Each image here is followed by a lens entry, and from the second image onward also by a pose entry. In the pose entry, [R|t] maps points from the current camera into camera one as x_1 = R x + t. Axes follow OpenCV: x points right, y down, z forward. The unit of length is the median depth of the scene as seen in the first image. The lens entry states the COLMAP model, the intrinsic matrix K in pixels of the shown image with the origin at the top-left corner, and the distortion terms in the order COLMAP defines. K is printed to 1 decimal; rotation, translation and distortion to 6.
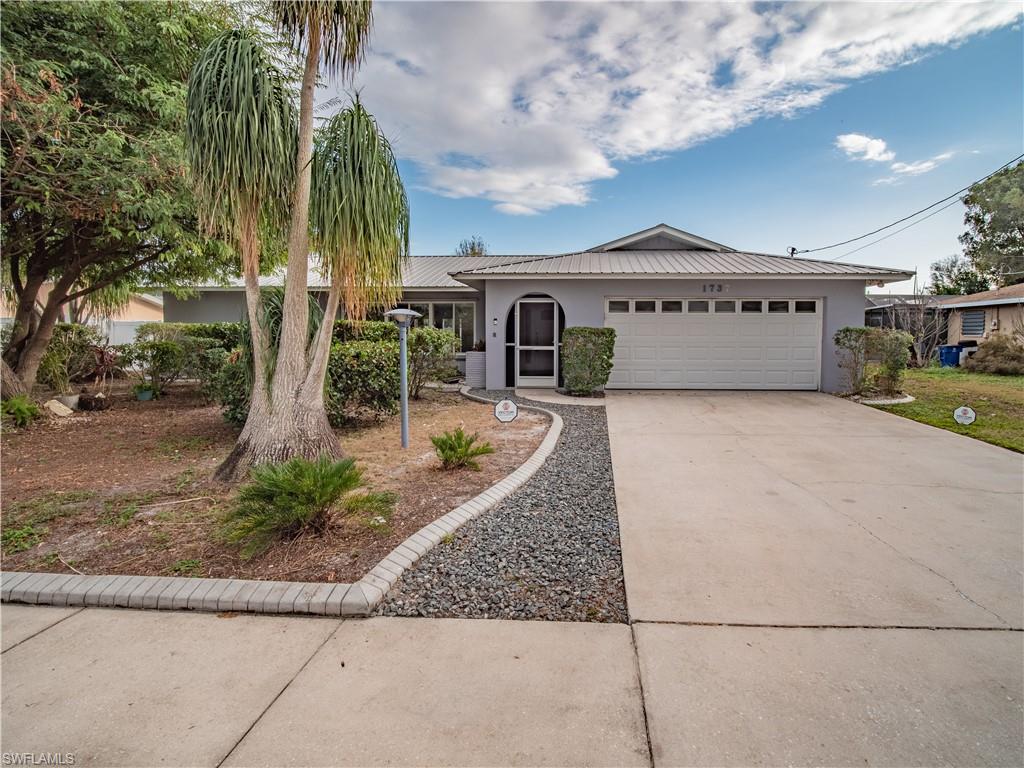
lens RADIAL K [[538.2, 0, 512.0], [0, 538.2, 384.0], [0, 0, 1]] dist [-0.002577, -0.000206]
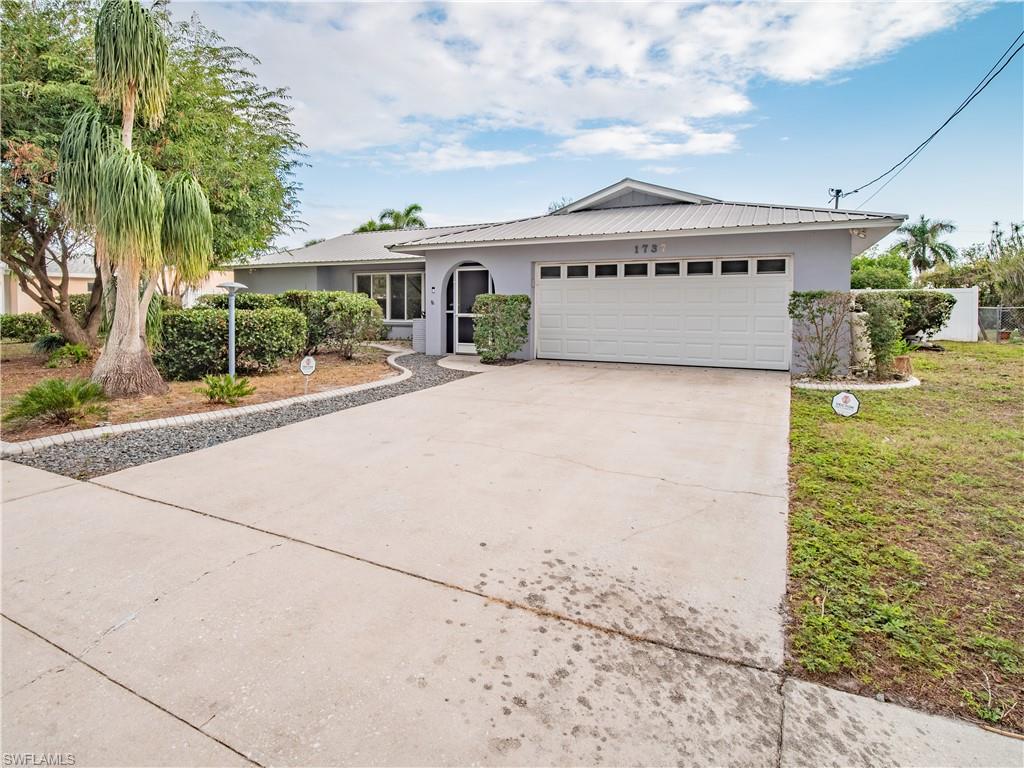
lens RADIAL K [[538.2, 0, 512.0], [0, 538.2, 384.0], [0, 0, 1]] dist [-0.002577, -0.000206]
pose [[0.912919, 0.056471, -0.404215, 0.536505], [-0.030595, 0.997064, 0.070198, -0.011009], [0.406992, -0.051718, 0.911966, 0.087500]]
